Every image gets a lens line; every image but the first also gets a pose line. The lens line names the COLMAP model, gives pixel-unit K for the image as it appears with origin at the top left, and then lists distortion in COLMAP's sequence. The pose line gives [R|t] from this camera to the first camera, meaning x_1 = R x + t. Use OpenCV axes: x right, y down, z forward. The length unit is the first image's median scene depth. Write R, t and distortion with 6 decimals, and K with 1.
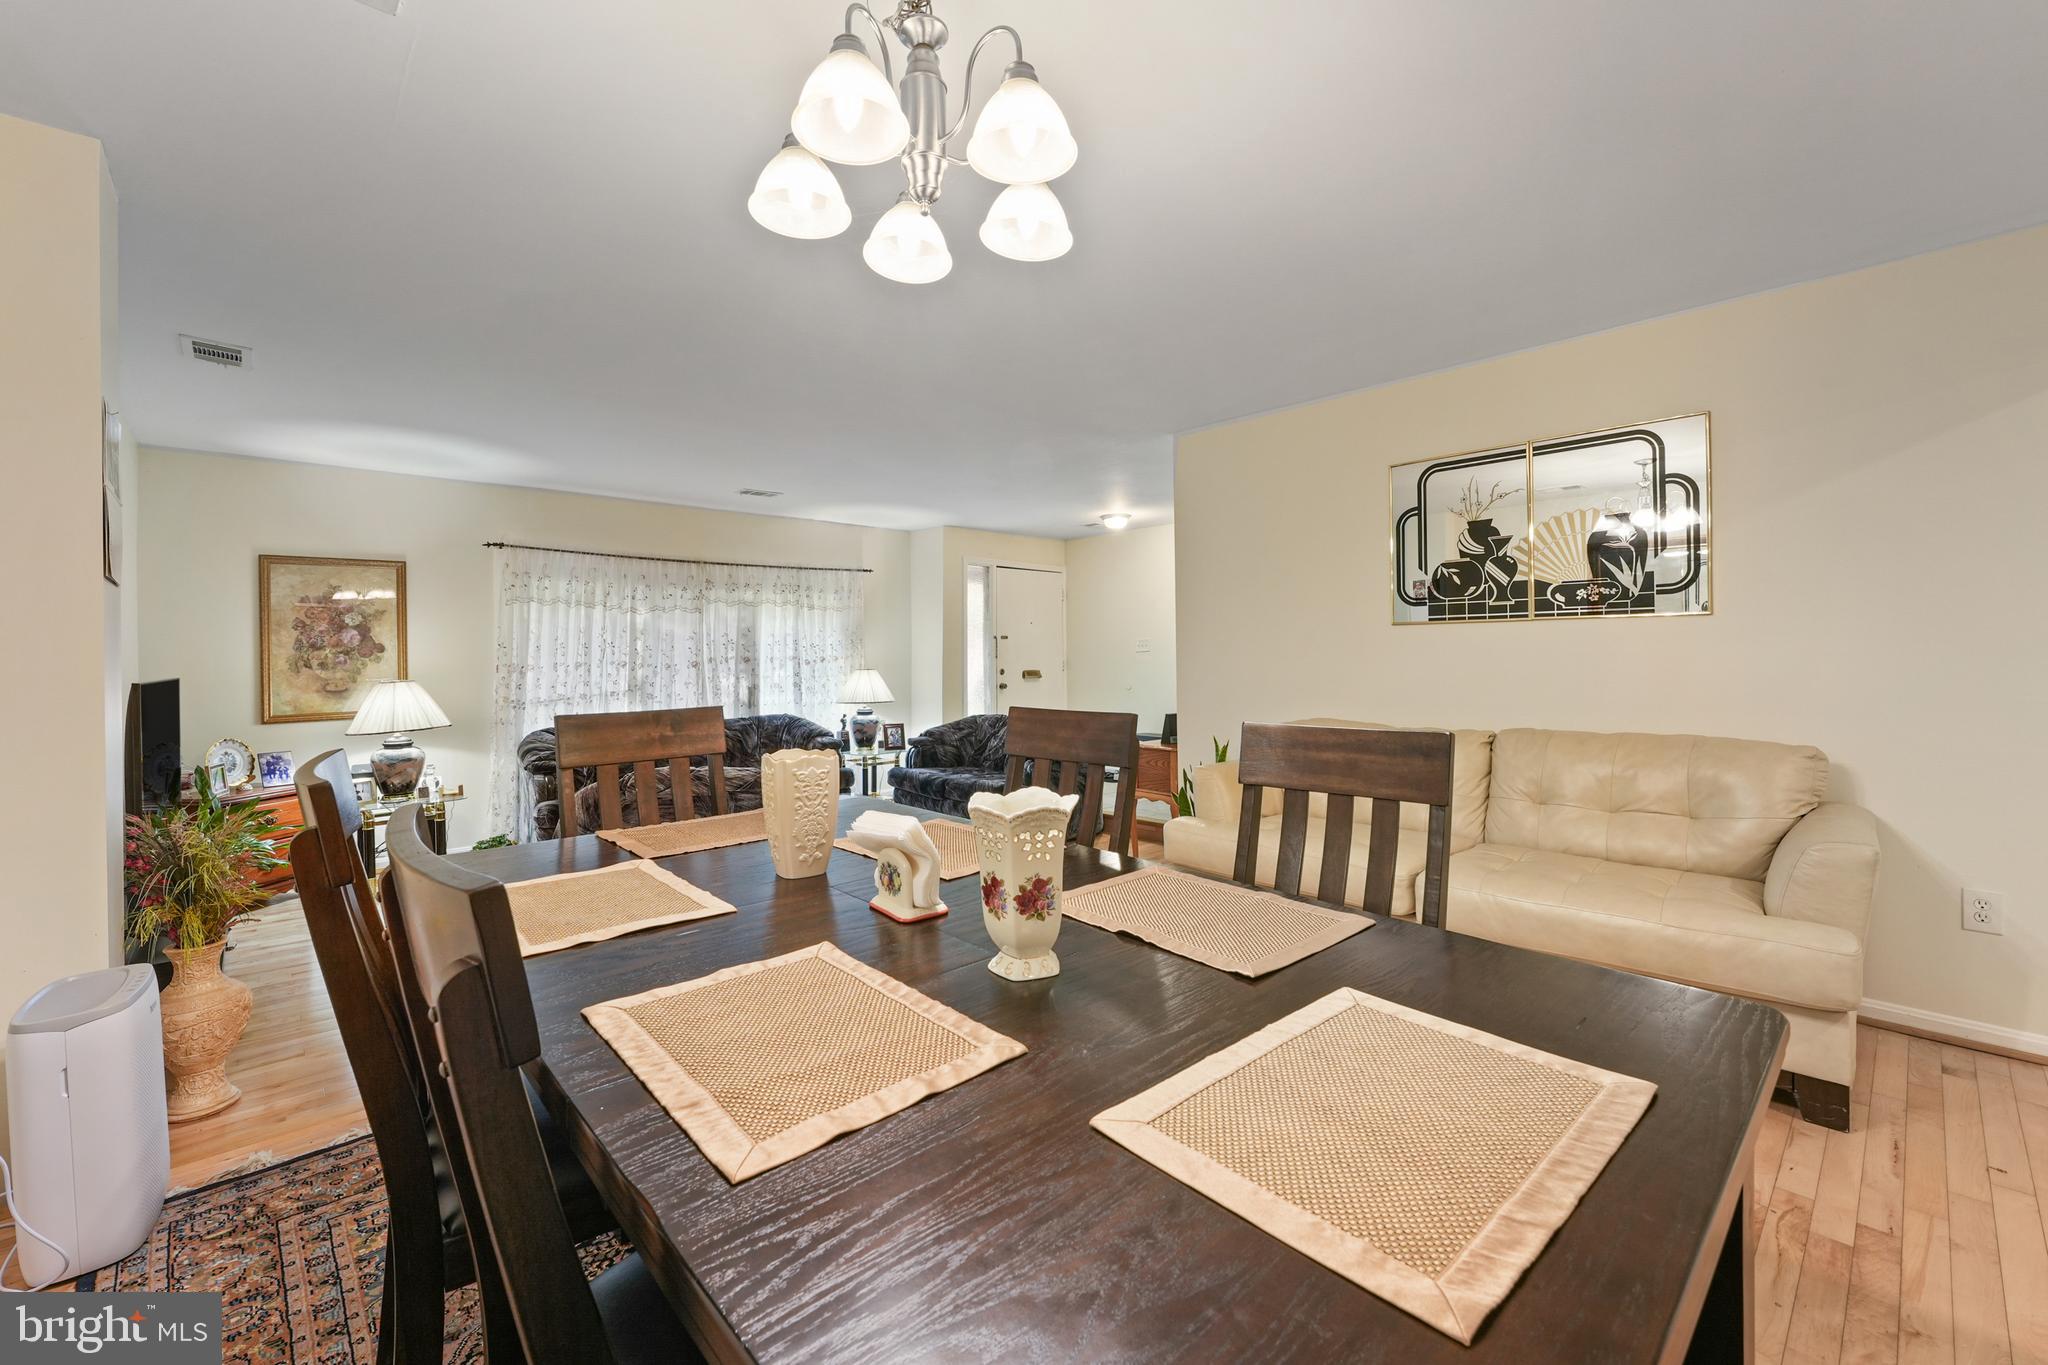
lens RADIAL K [[835.3, 0, 1029.5], [0, 835.3, 648.5], [0, 0, 1]] dist [0.001389, 0.000076]
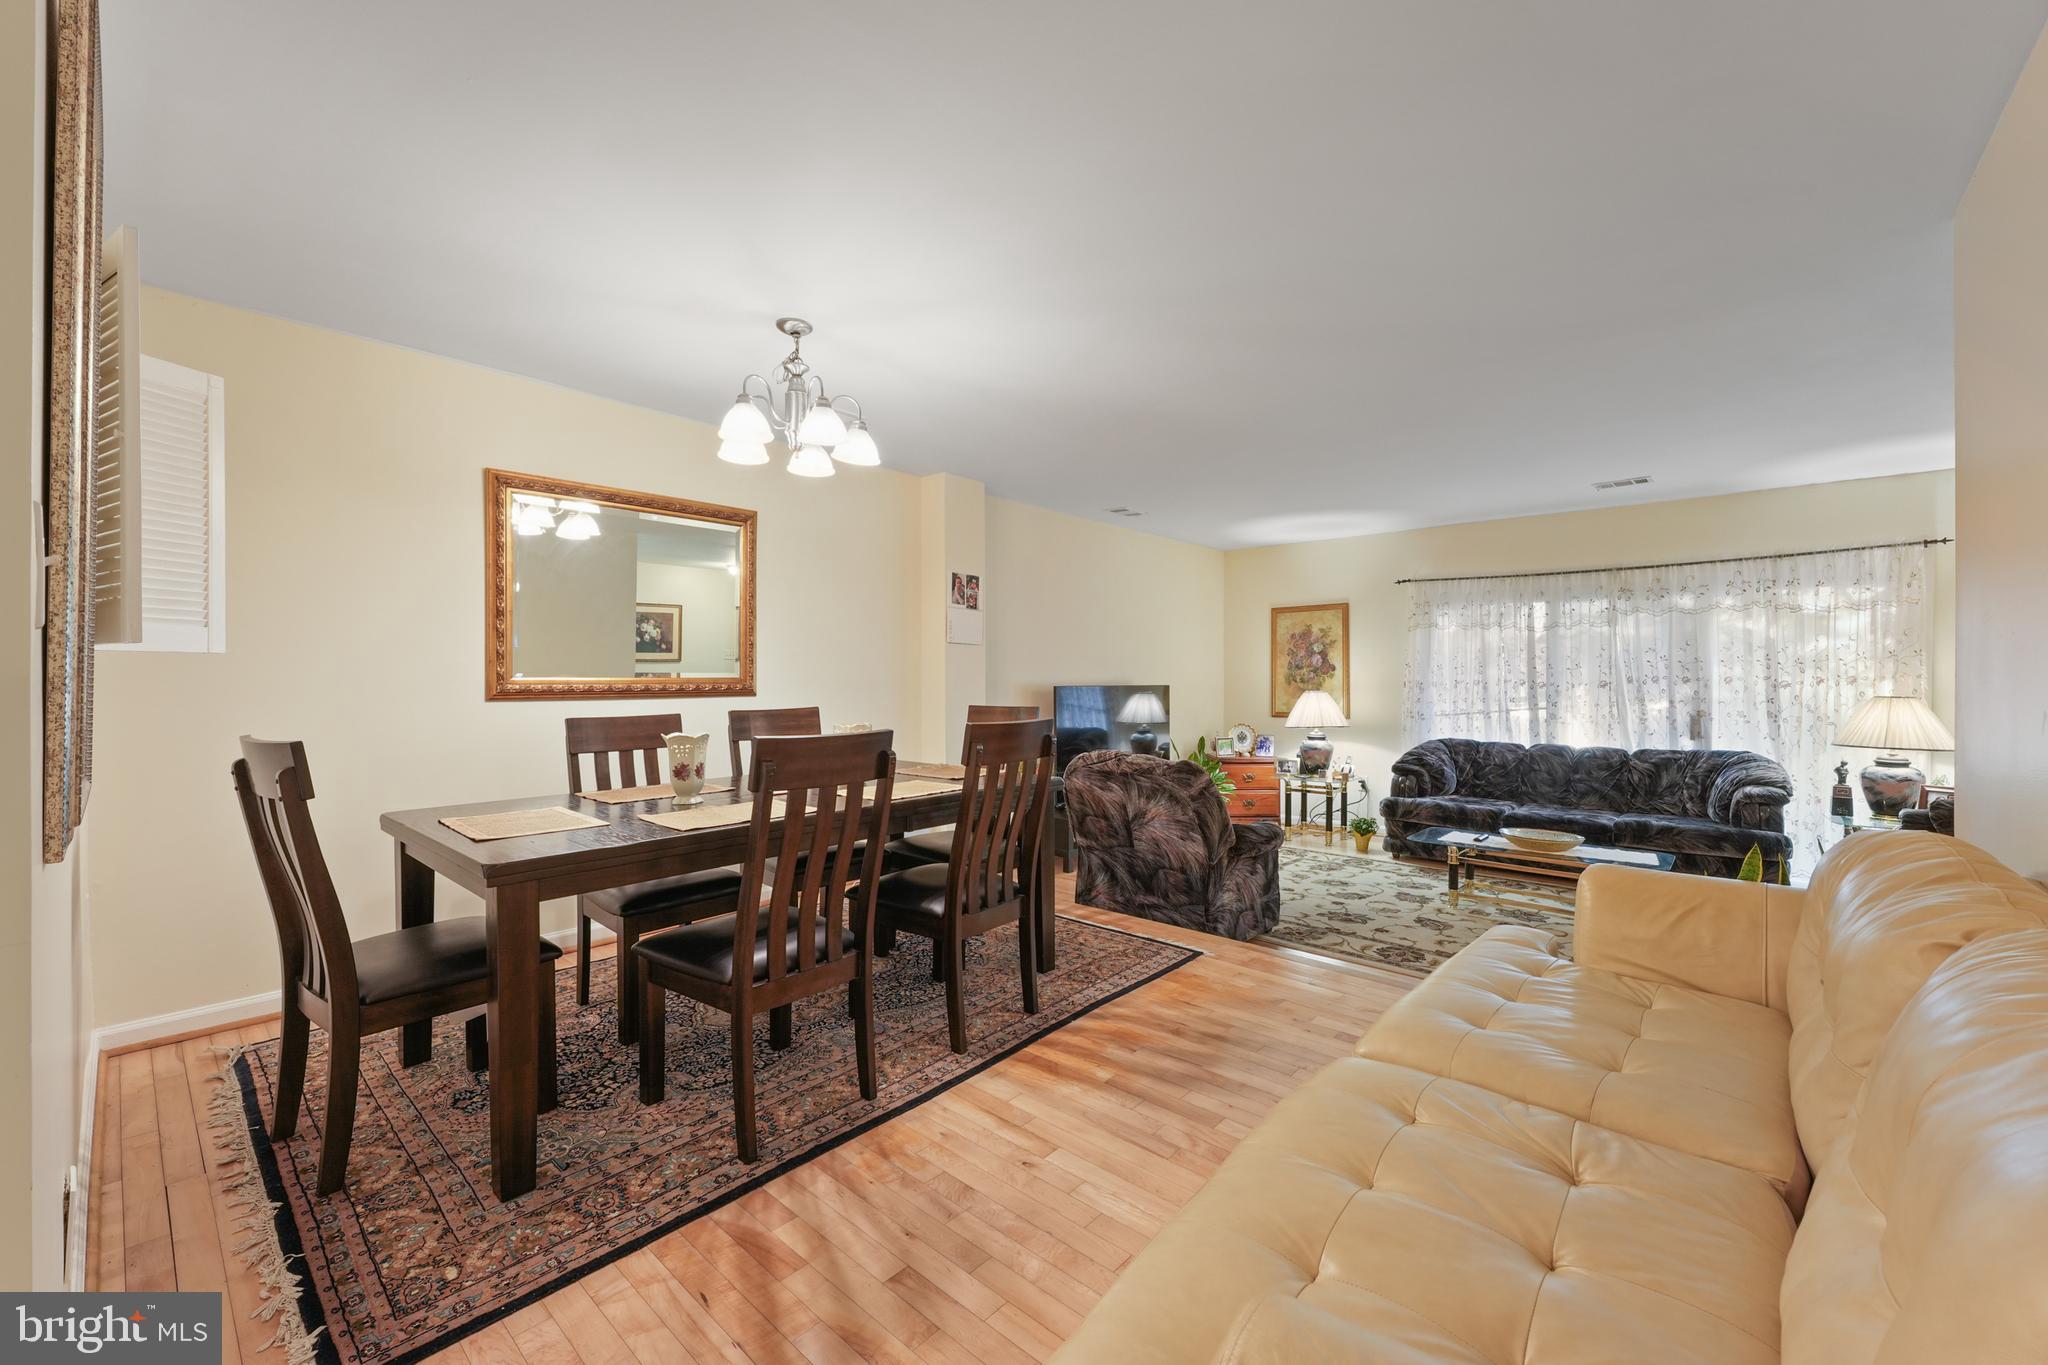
lens RADIAL K [[815.3, 0, 1023.2], [0, 815.3, 684.9], [0, 0, 1]] dist [-0.001789, -0.000103]
pose [[0.096273, 0.018096, -0.995190, 0.469369], [0.005813, 0.999807, 0.018743, -0.000559], [0.995338, -0.007589, 0.096150, 0.337574]]
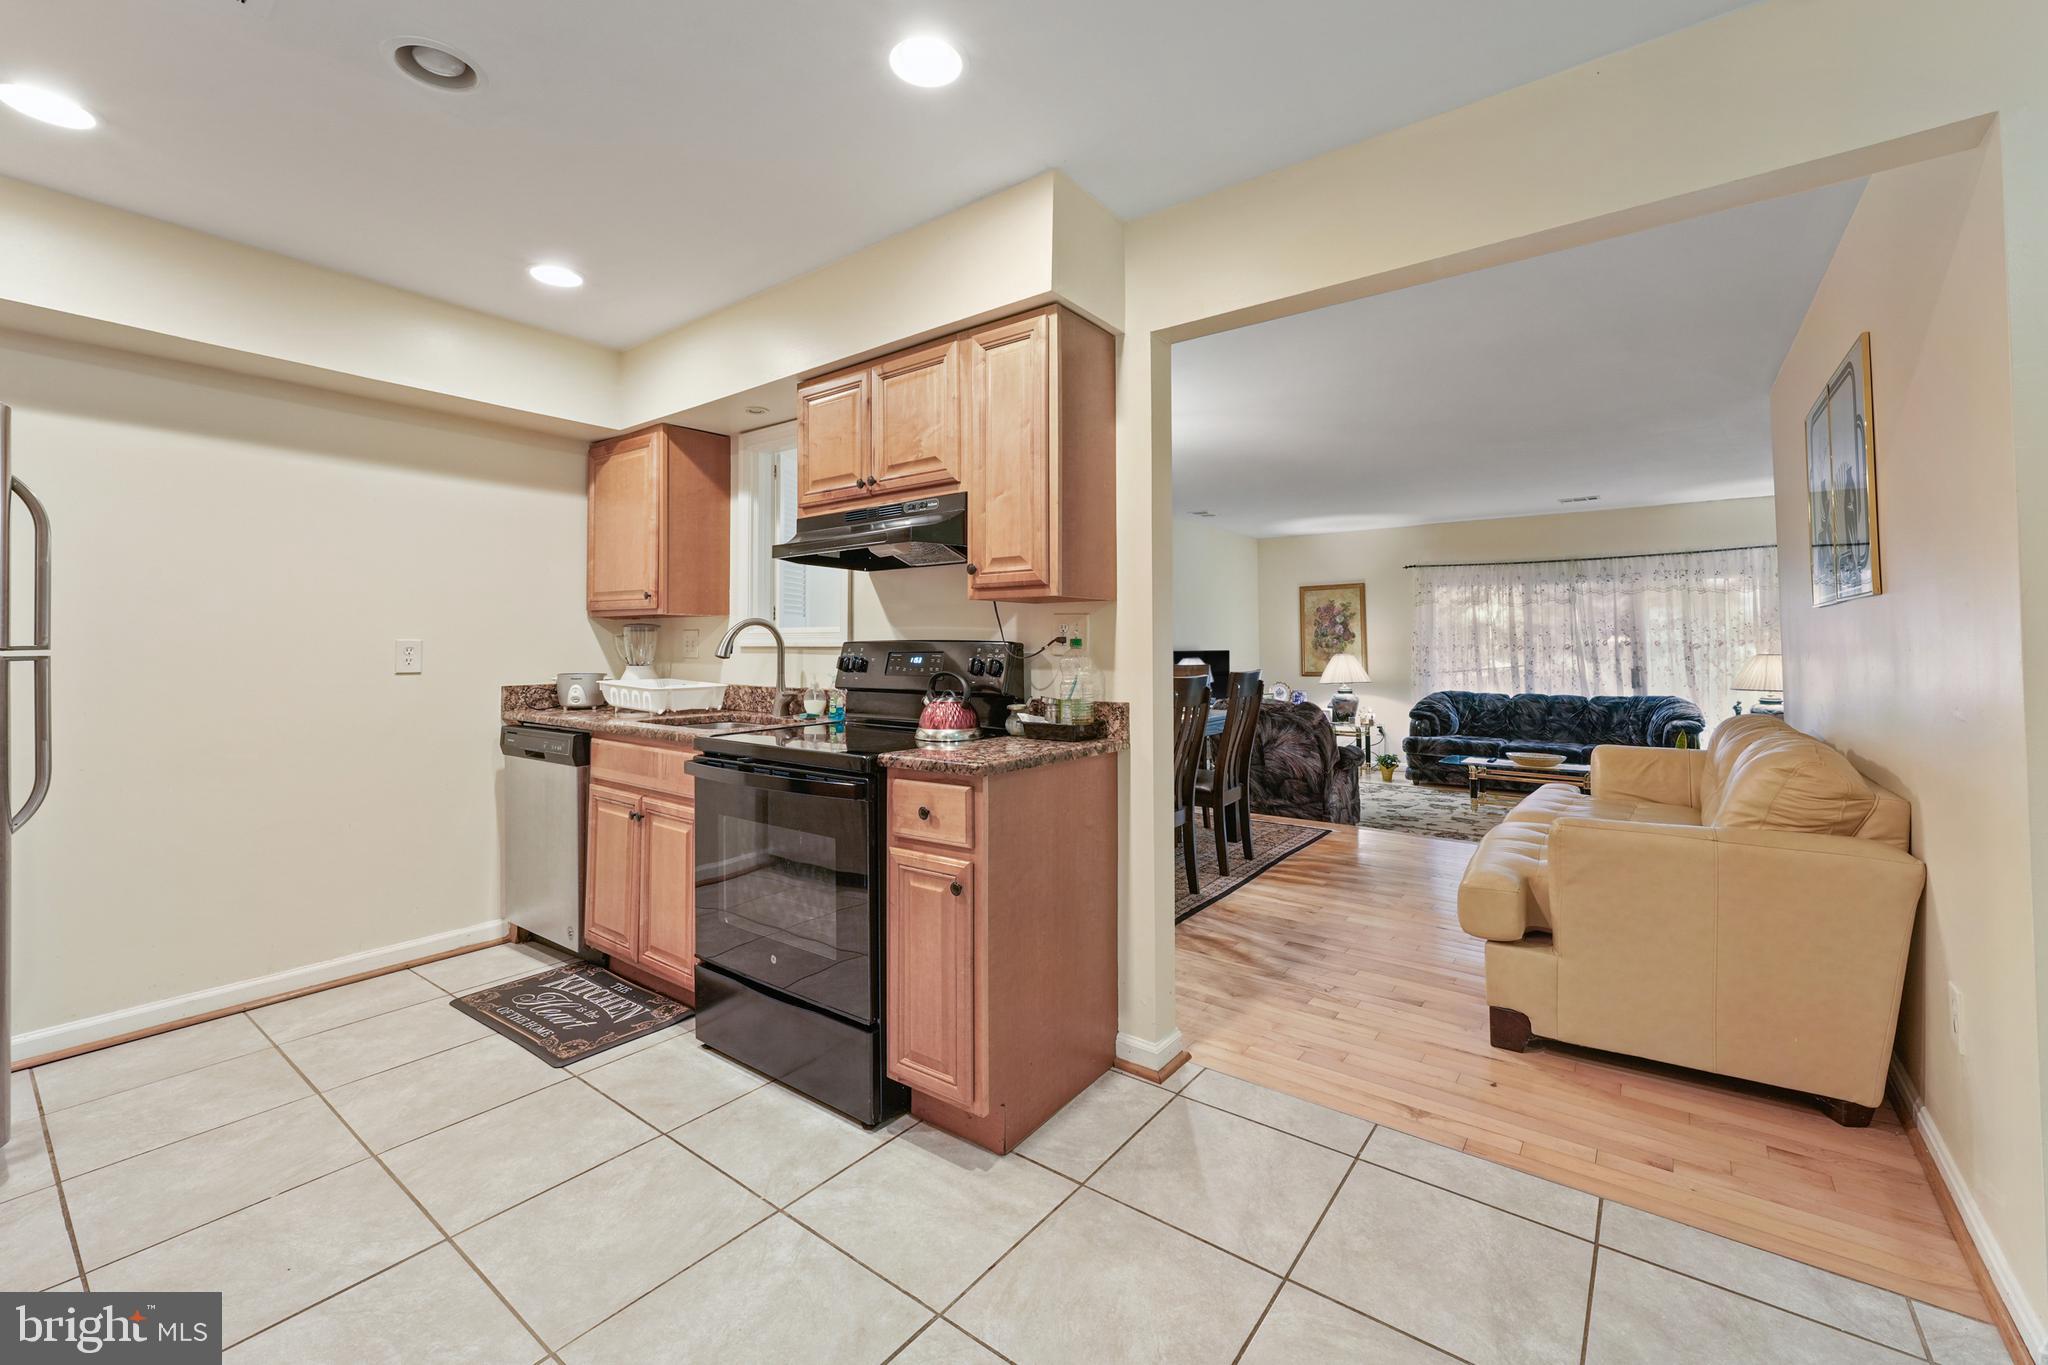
lens RADIAL K [[841.1, 0, 1022.3], [0, 841.1, 619.1], [0, 0, 1]] dist [-0.001185, -0.000095]
pose [[0.169180, -0.022396, -0.985331, 0.729562], [0.011256, 0.999720, -0.020790, -0.005342], [0.985521, -0.007573, 0.169385, 0.048405]]
